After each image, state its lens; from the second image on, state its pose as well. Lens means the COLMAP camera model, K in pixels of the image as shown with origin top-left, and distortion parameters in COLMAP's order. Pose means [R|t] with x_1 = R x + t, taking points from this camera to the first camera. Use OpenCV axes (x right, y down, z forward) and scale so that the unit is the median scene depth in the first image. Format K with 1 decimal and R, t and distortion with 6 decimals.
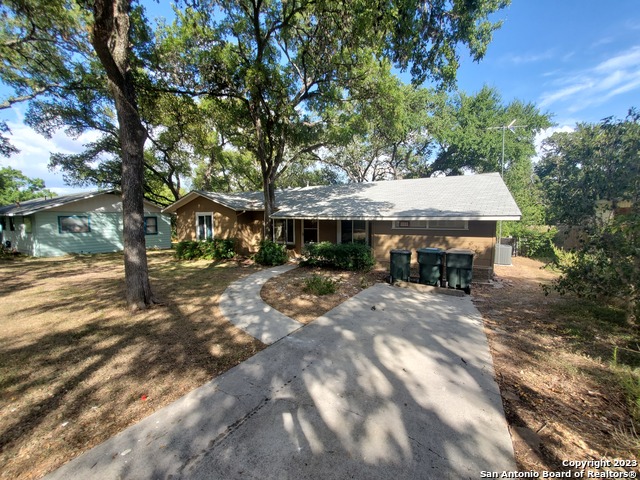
lens RADIAL K [[236.5, 0, 320.5], [0, 236.5, 238.3], [0, 0, 1]] dist [0.001507, 0.000145]
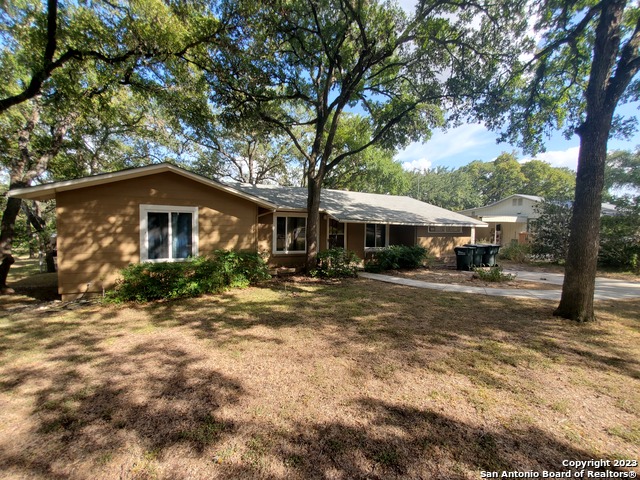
lens RADIAL K [[236.5, 0, 319.6], [0, 236.5, 236.6], [0, 0, 1]] dist [0.001507, 0.000145]
pose [[0.639103, -0.015319, 0.768969, -0.702199], [0.046656, 0.998733, -0.018881, -0.013118], [-0.767705, 0.047944, 0.639008, 0.409765]]
